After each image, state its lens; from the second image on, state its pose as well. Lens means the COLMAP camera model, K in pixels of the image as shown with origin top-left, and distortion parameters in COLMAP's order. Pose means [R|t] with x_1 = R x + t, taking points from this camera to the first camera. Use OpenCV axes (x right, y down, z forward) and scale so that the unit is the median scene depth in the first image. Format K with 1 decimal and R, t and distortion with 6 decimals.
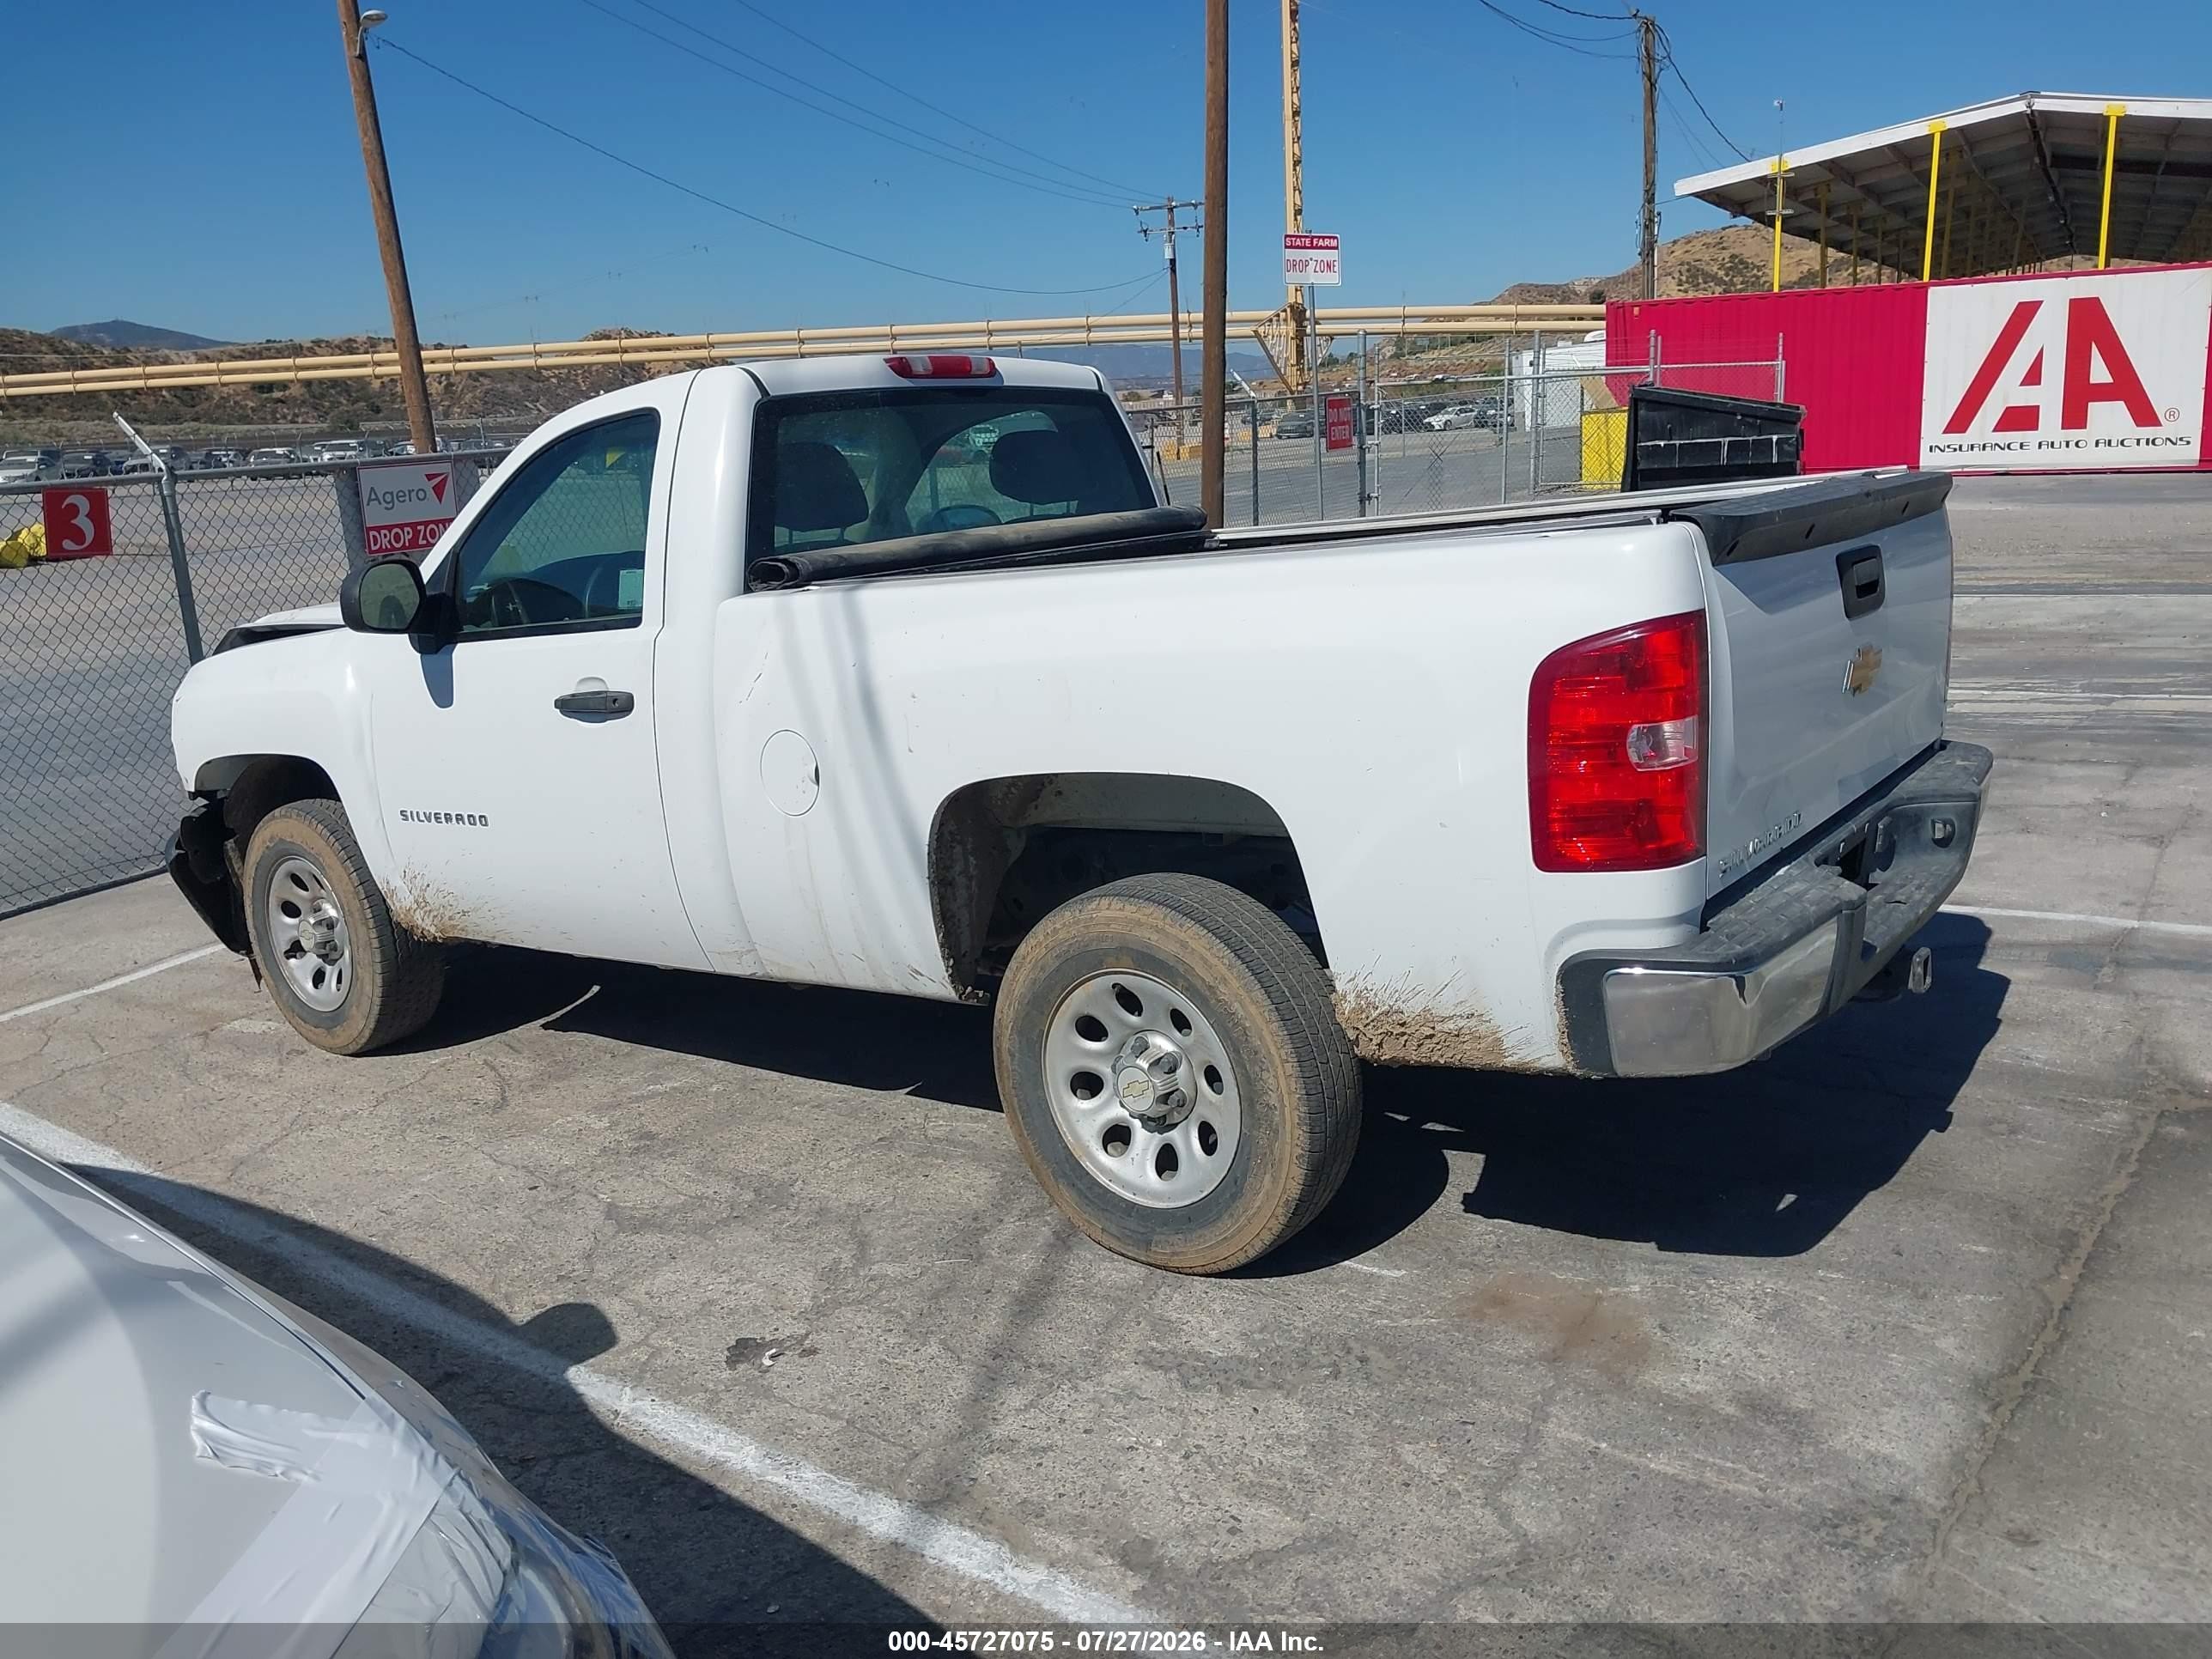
lens RADIAL K [[1757.3, 0, 1127.1], [0, 1757.3, 826.1], [0, 0, 1]] dist [-0.001901, -0.002244]
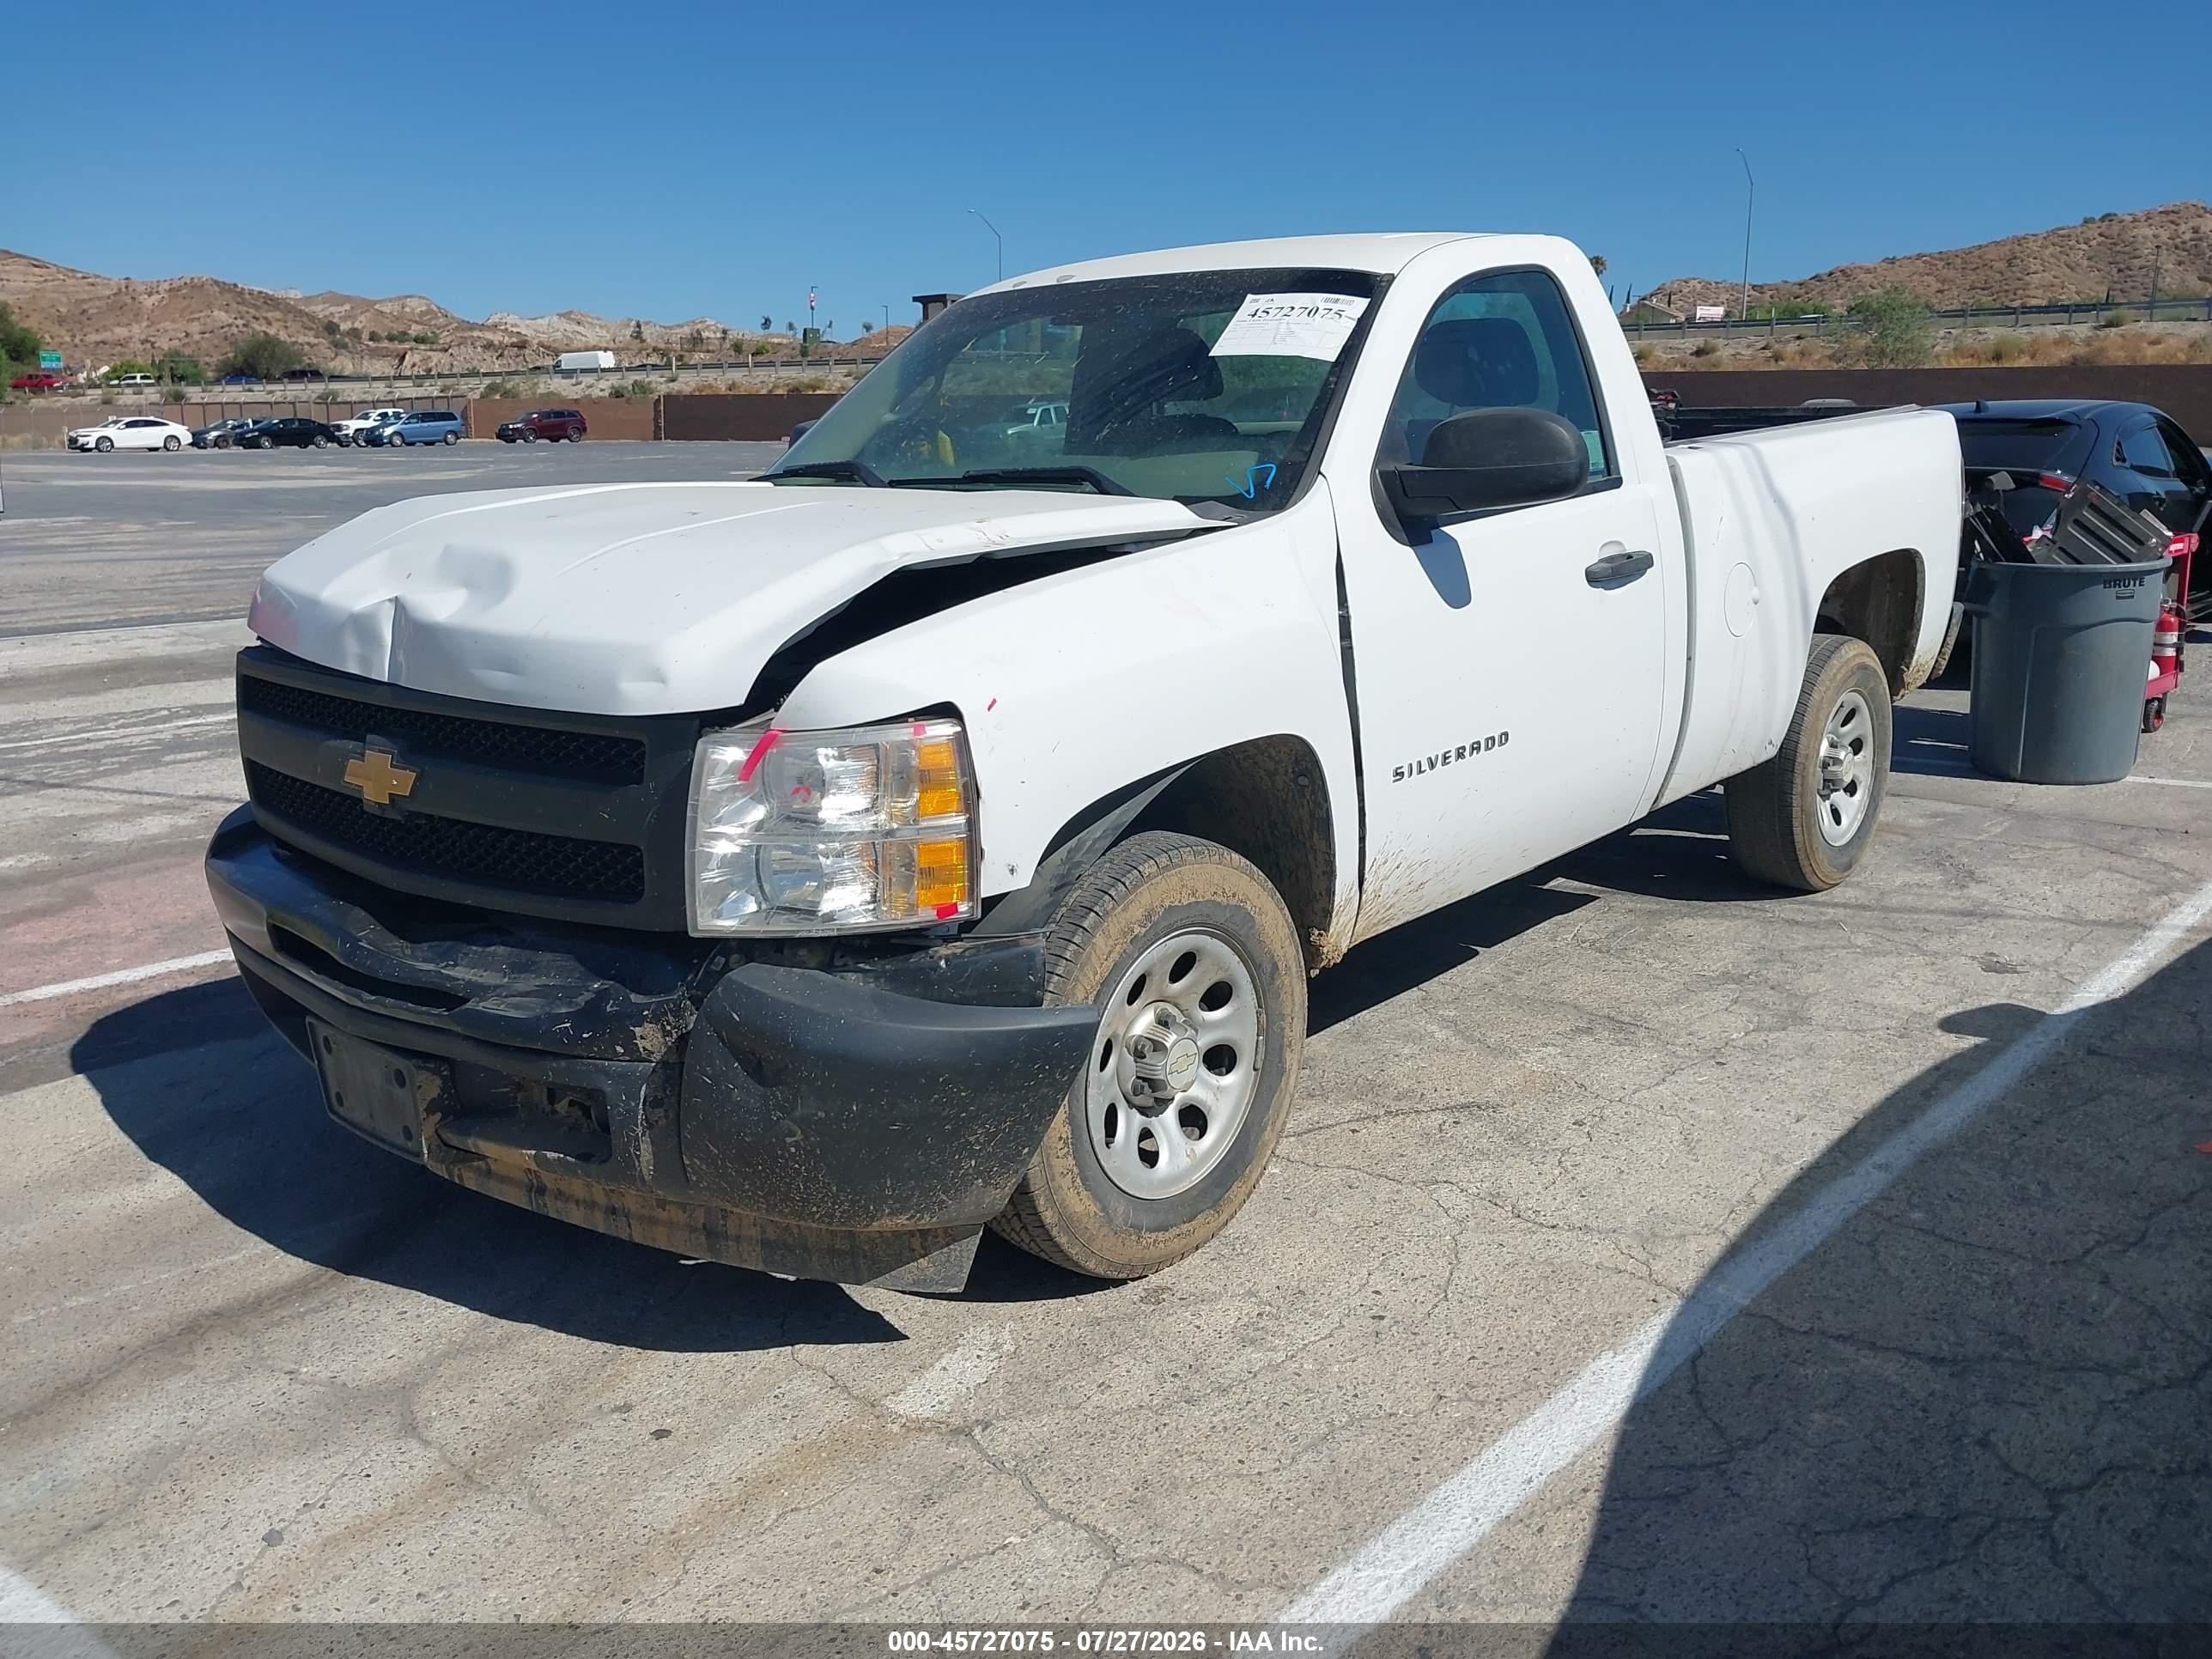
lens RADIAL K [[1757.3, 0, 1094.5], [0, 1757.3, 823.6], [0, 0, 1]] dist [-0.001901, -0.002244]
pose [[0.107033, -0.162979, 0.980807, -1.326419], [0.221827, 0.965523, 0.136232, -0.131604], [-0.969194, 0.202988, 0.139496, 1.196898]]
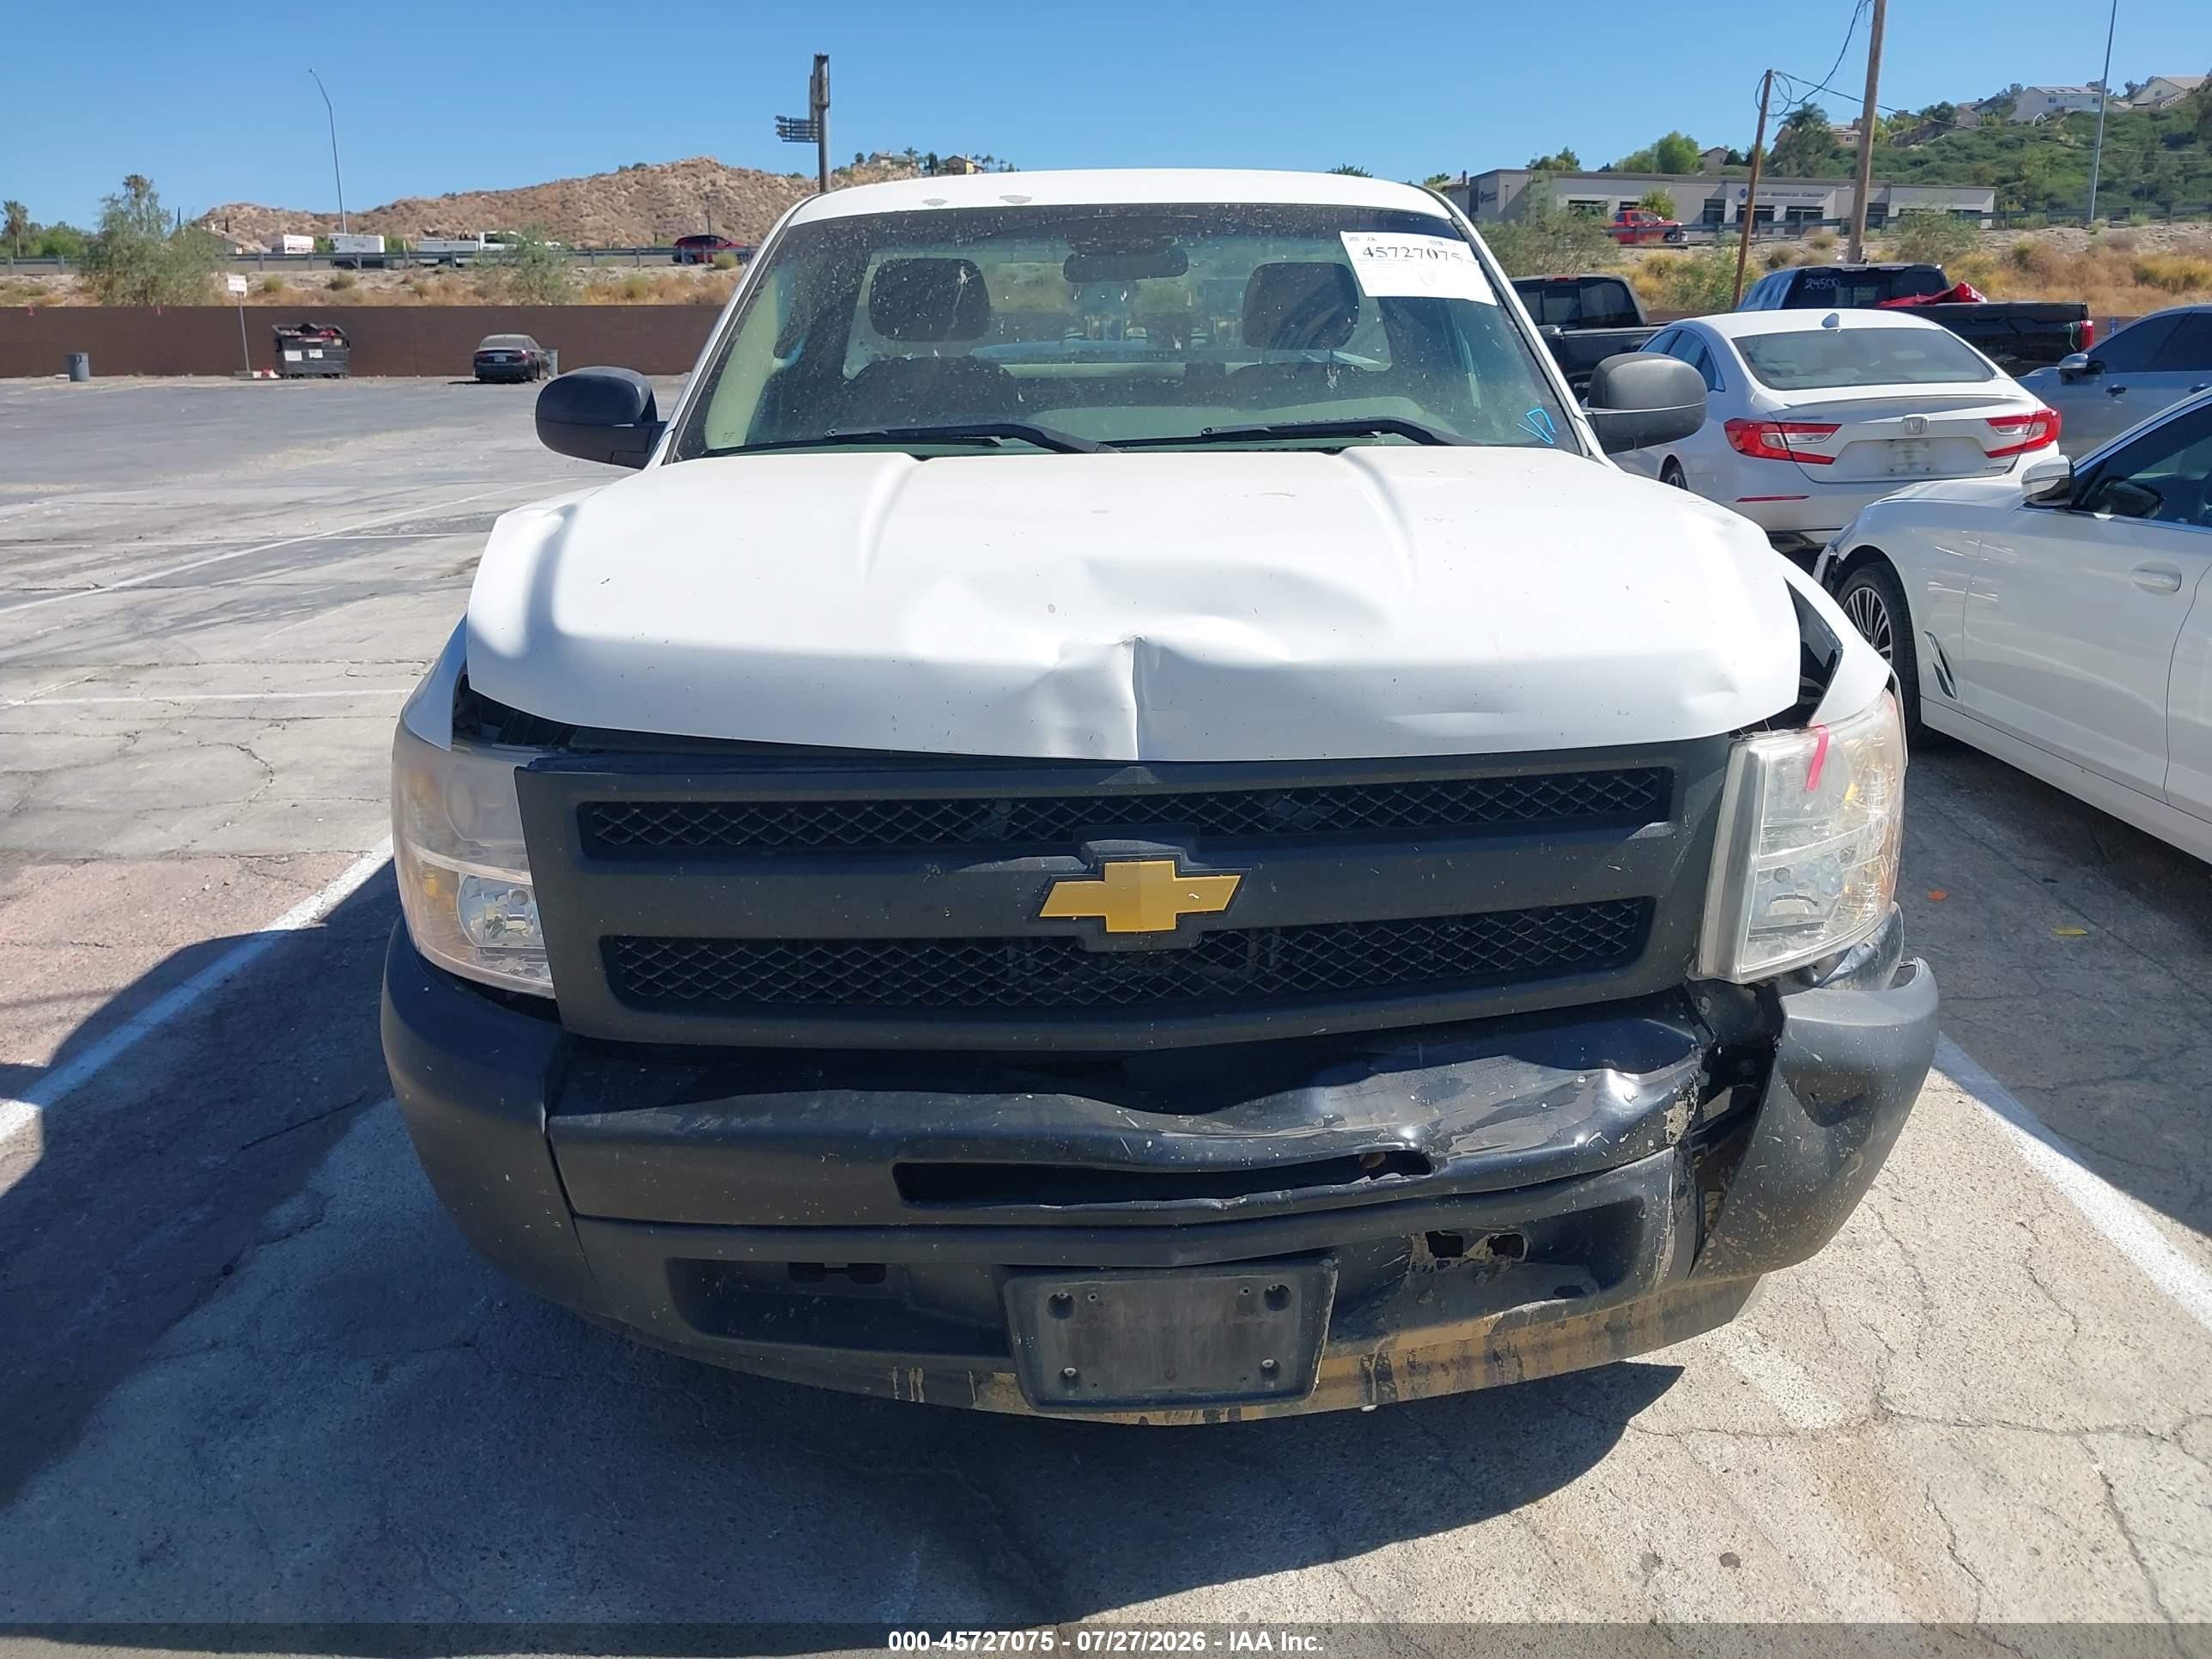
lens RADIAL K [[1757.3, 0, 1111.2], [0, 1757.3, 820.1], [0, 0, 1]] dist [-0.001901, -0.002244]
pose [[-0.605299, -0.142531, 0.783133, -1.027700], [0.223950, 0.913605, 0.339371, -0.309311], [-0.763845, 0.380804, -0.521085, 1.840495]]
